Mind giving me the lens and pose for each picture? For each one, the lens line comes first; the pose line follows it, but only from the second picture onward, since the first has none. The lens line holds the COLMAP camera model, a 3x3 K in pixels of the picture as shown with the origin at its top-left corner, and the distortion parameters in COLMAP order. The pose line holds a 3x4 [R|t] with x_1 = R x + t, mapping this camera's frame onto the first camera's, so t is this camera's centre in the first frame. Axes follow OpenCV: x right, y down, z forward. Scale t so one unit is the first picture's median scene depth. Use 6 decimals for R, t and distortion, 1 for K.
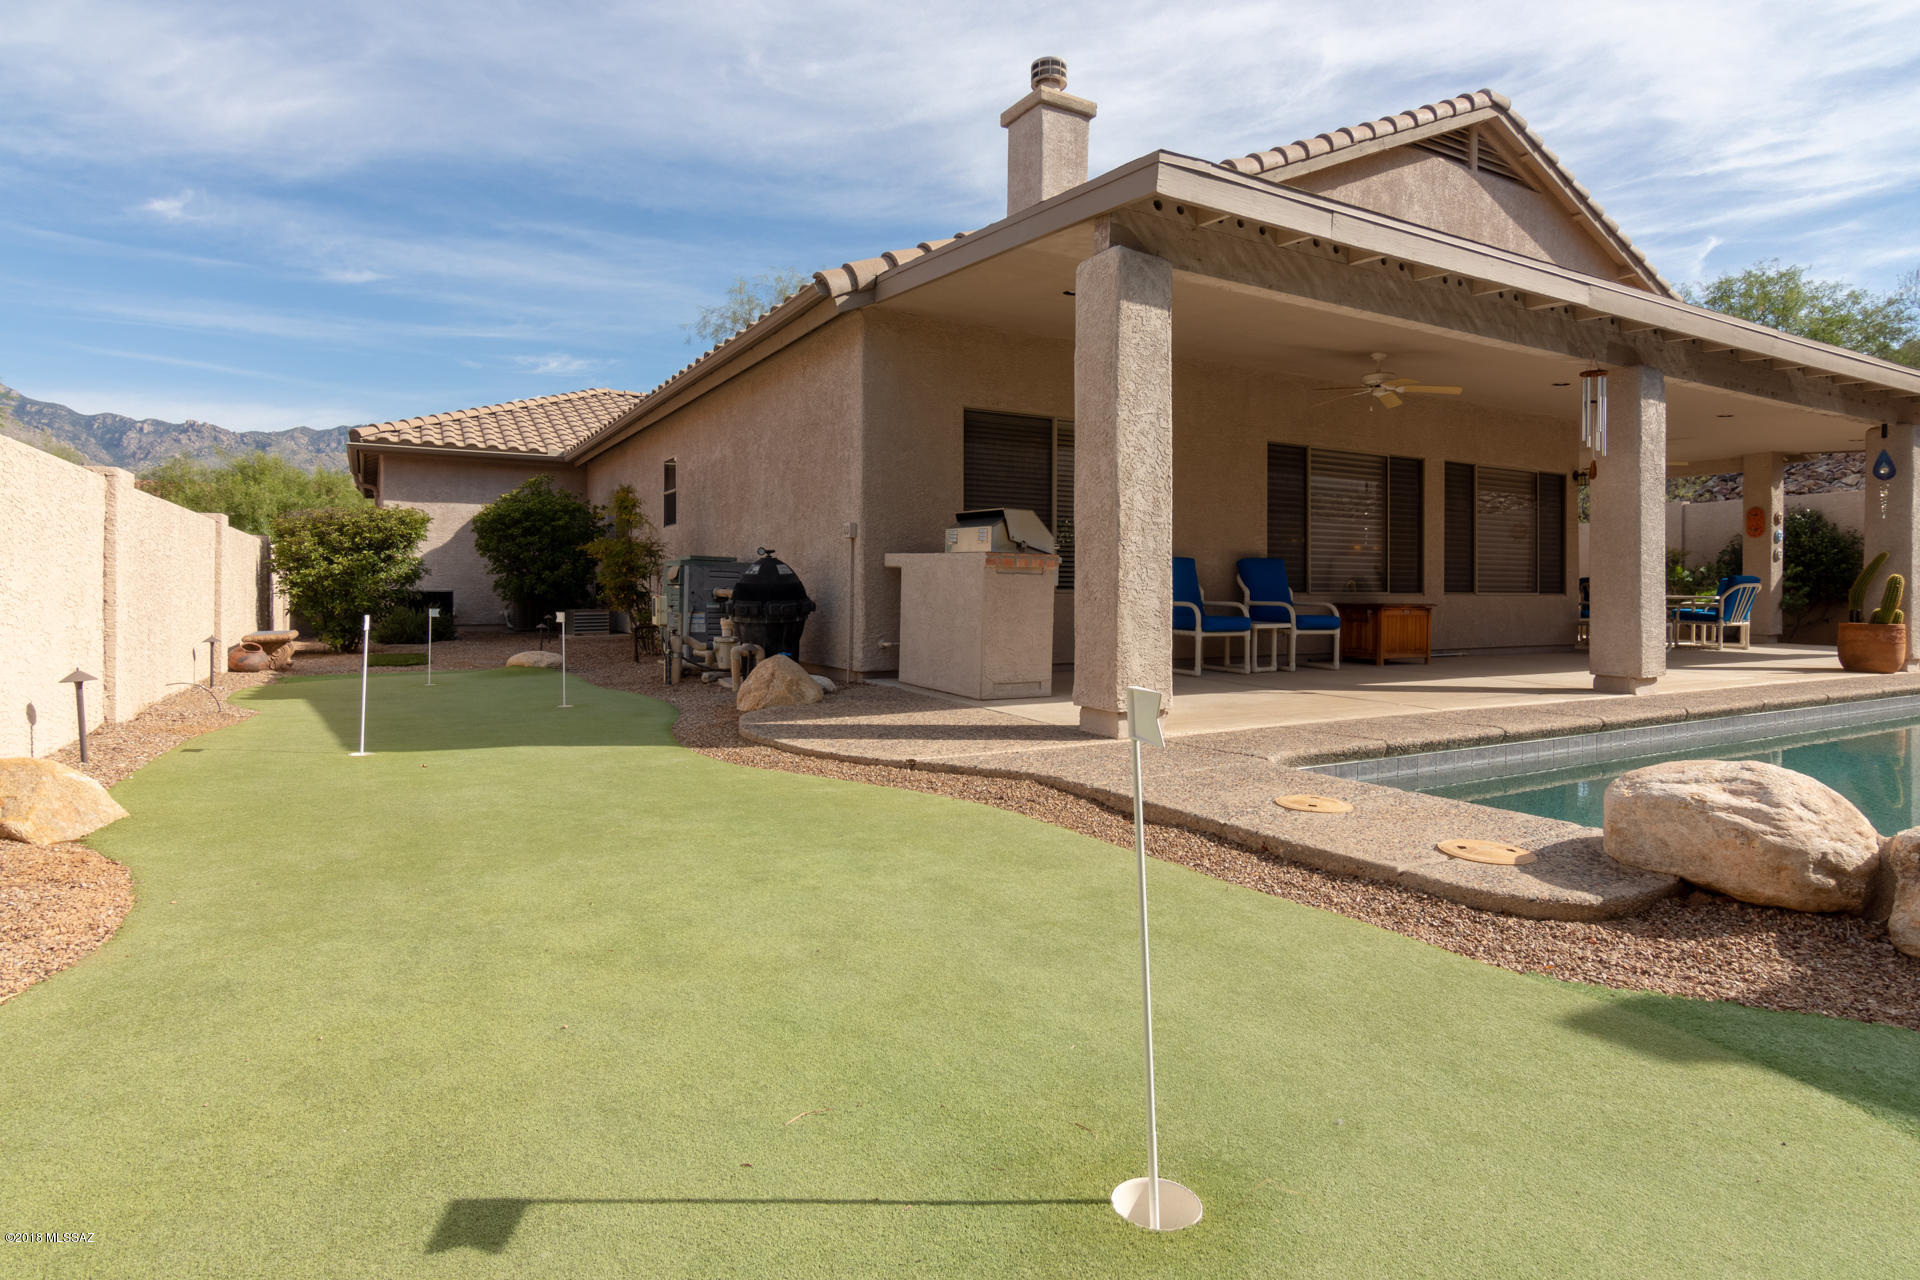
lens RADIAL K [[1044.2, 0, 960.4], [0, 1044.2, 596.4], [0, 0, 1]] dist [0.000353, 0.000635]
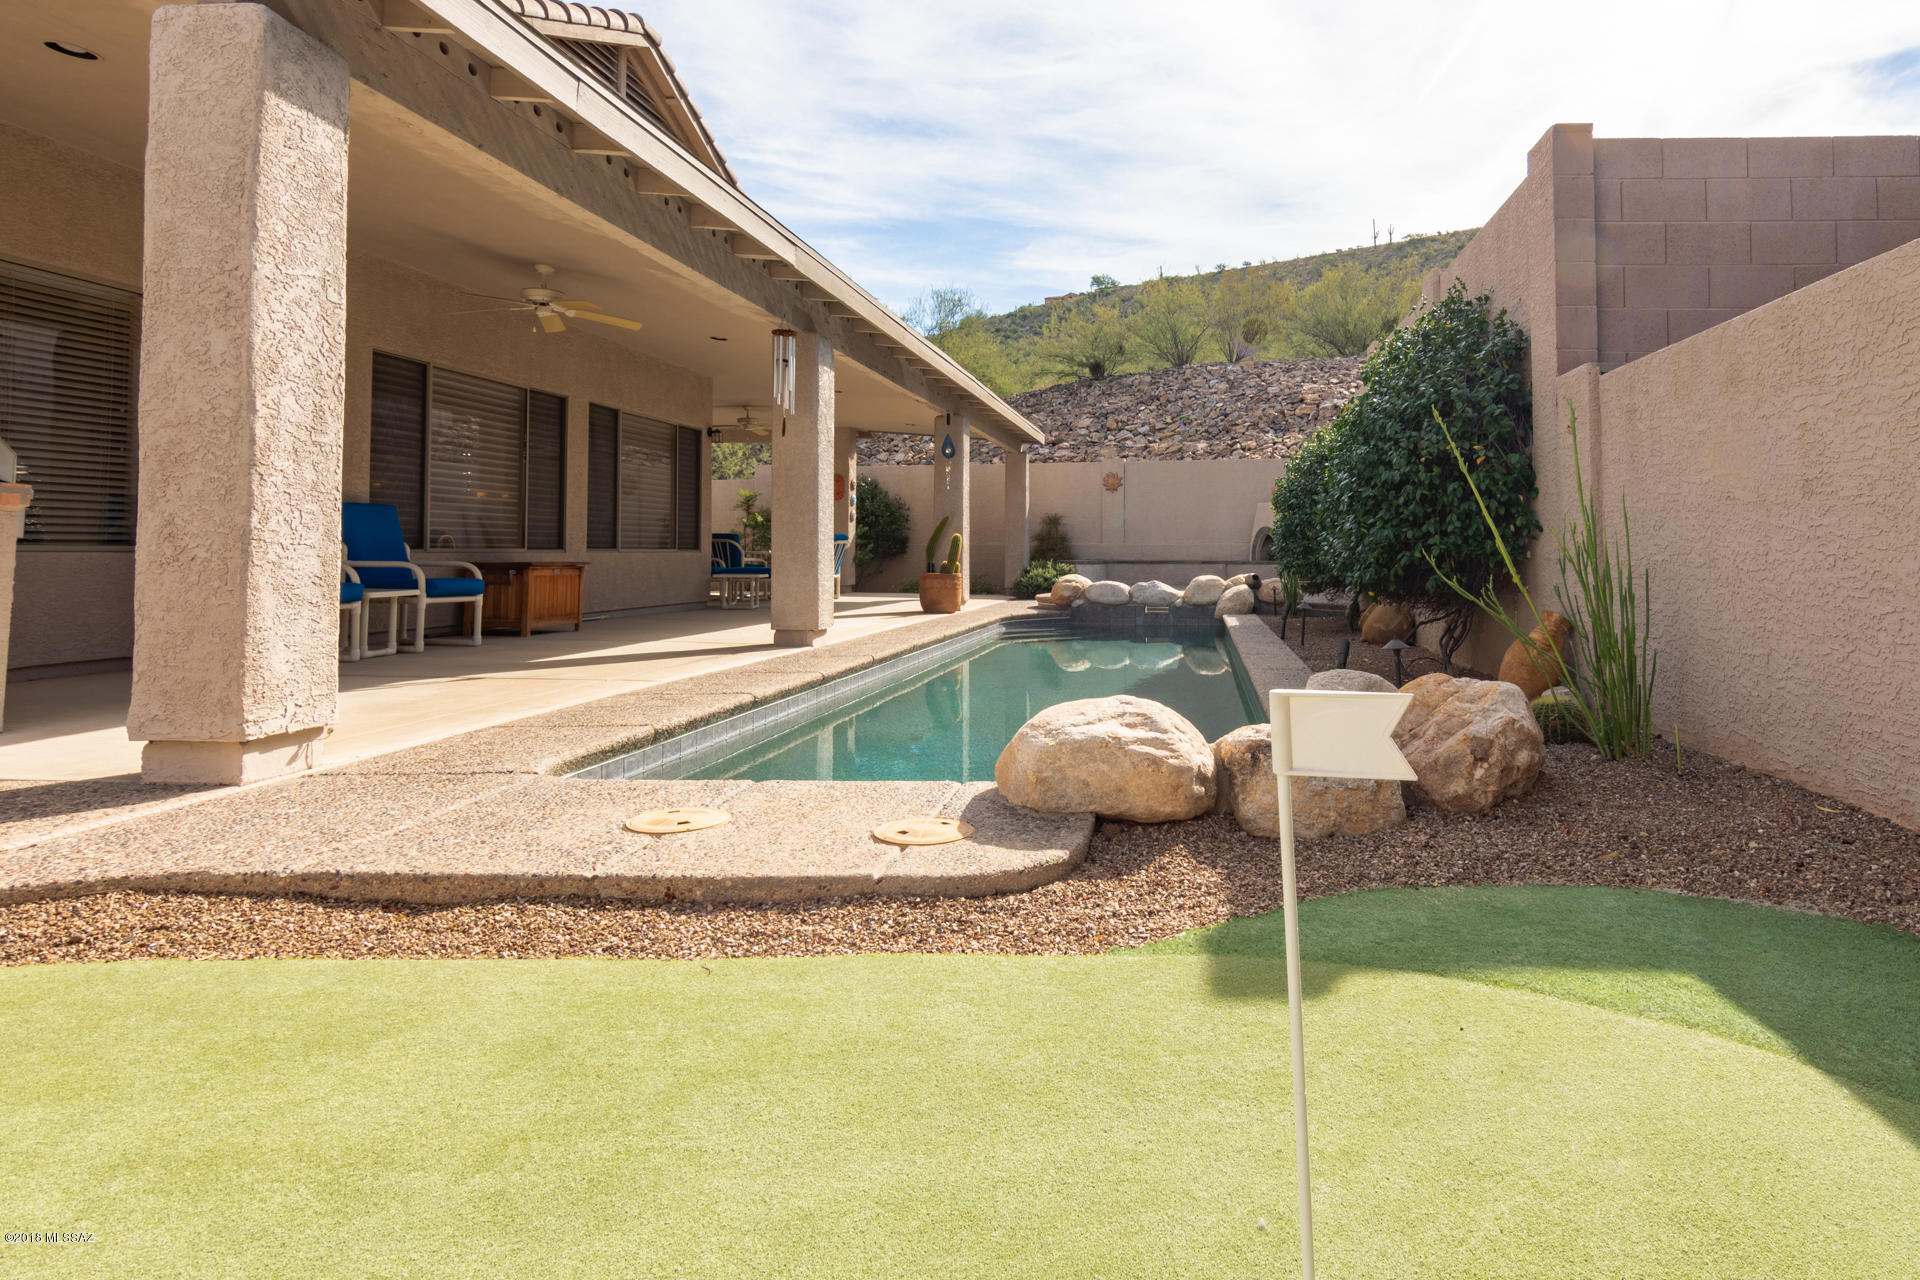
lens RADIAL K [[1059.0, 0, 960.1], [0, 1059.0, 512.4], [0, 0, 1]] dist [-0.000505, 0.000226]
pose [[0.512288, 0.029046, 0.858322, -0.177357], [0.005912, 0.999285, -0.037345, 0.000869], [-0.858793, 0.024206, 0.511750, 0.310591]]
